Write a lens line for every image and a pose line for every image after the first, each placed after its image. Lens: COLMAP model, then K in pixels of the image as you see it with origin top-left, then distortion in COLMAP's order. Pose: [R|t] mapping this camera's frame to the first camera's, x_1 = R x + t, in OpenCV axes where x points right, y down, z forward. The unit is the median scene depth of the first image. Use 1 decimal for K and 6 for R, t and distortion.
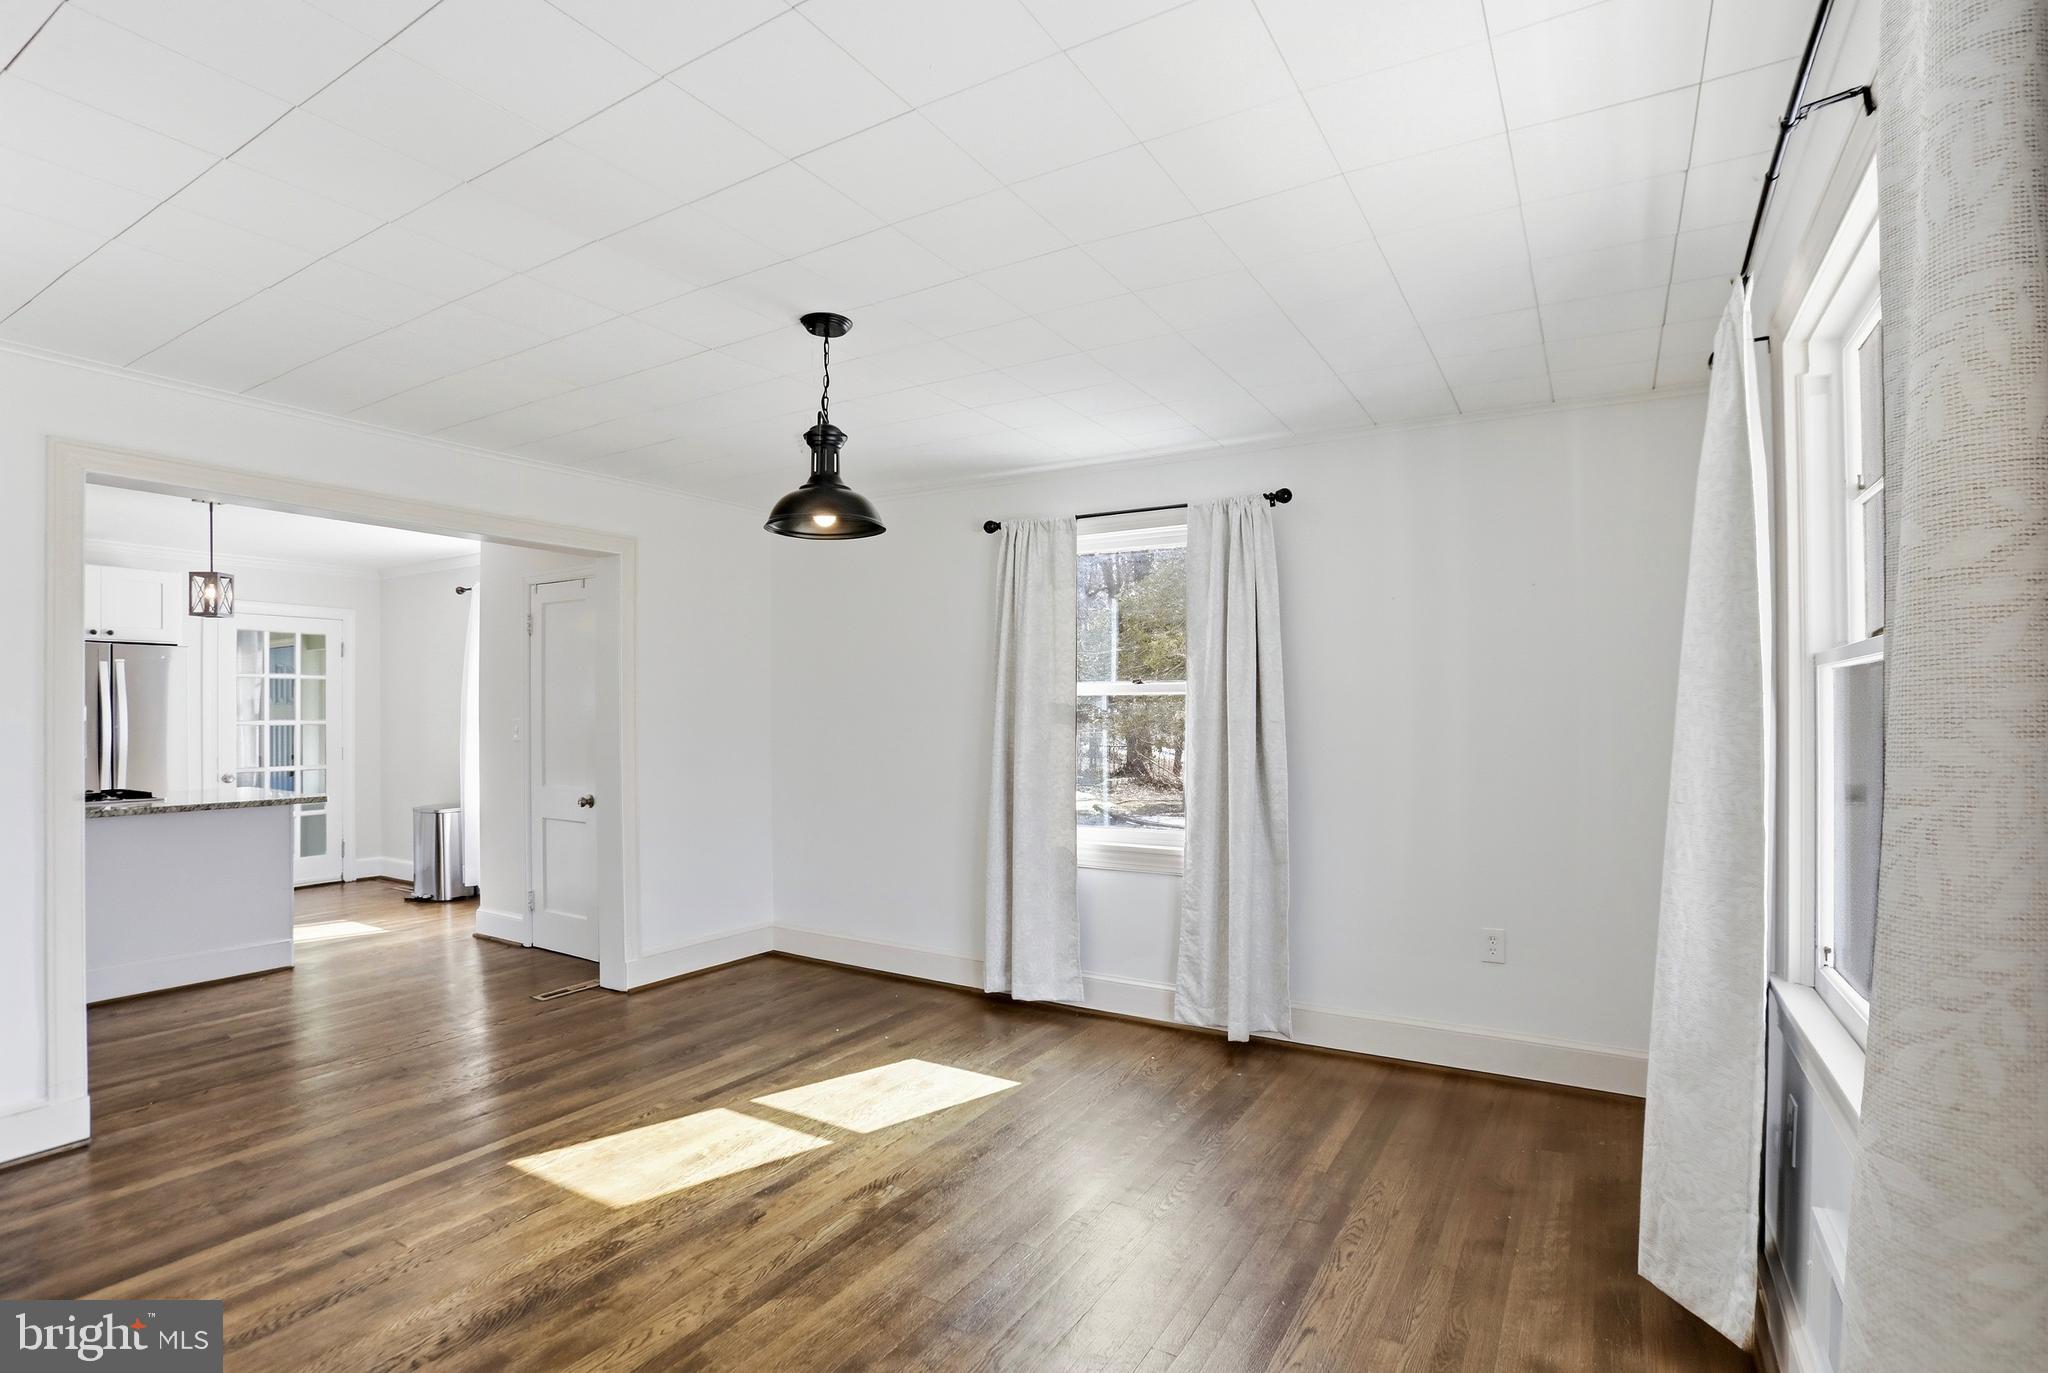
lens RADIAL K [[974.7, 0, 1055.1], [0, 974.7, 681.6], [0, 0, 1]] dist [-0.083268, 0.032187]
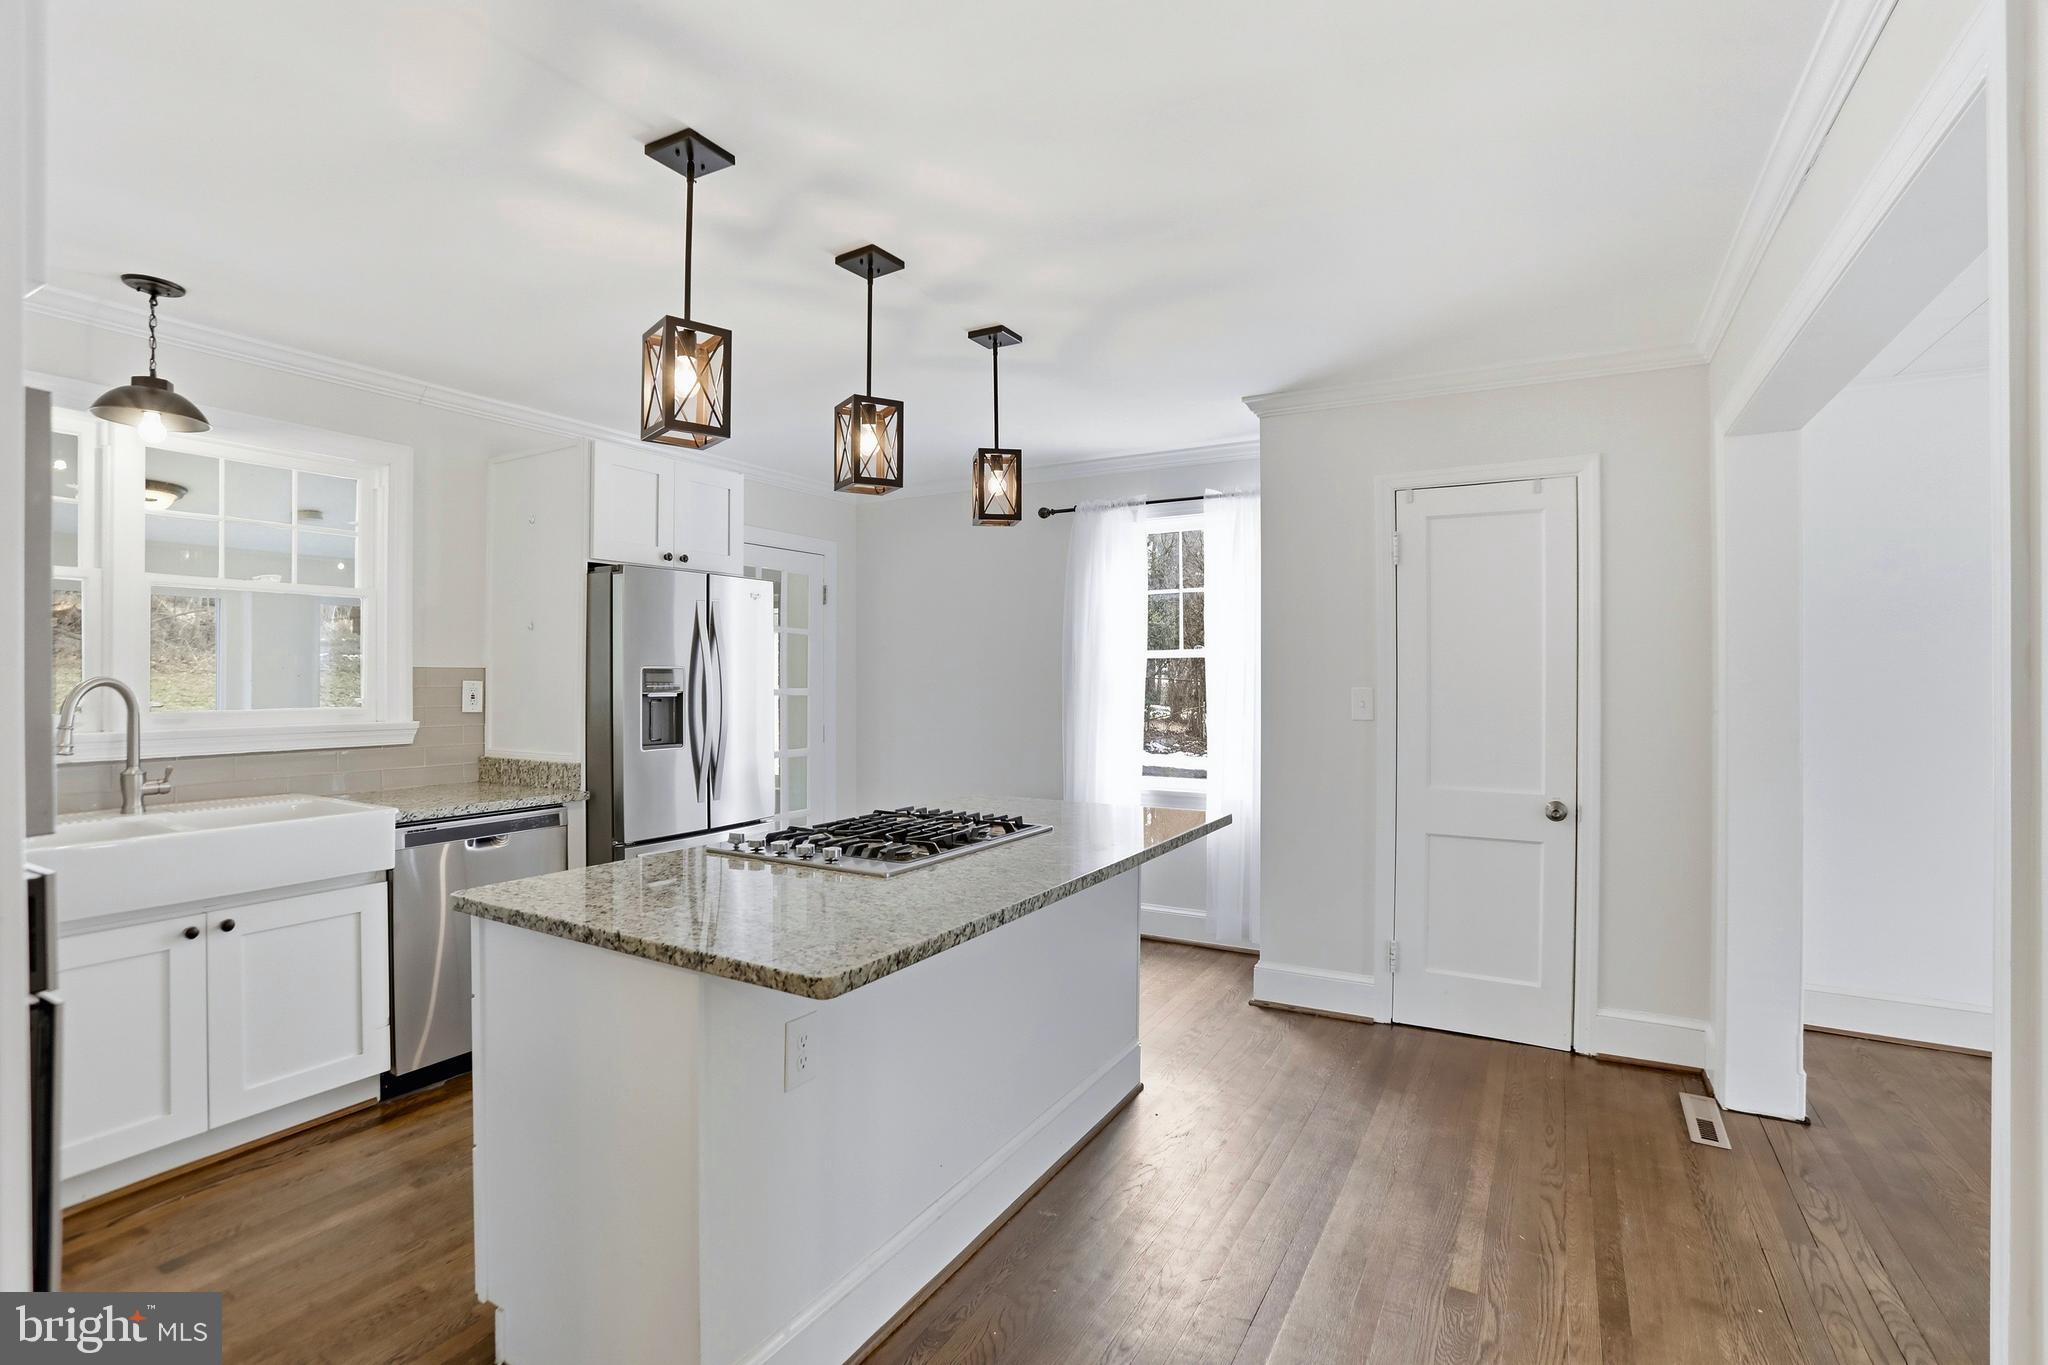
lens RADIAL K [[971.6, 0, 1029.2], [0, 971.6, 677.7], [0, 0, 1]] dist [-0.094989, 0.047382]
pose [[0.999963, 0.003557, 0.007816, -0.675684], [-0.003843, 0.999316, 0.036791, 0.005766], [-0.007679, -0.036820, 0.999292, 0.272636]]
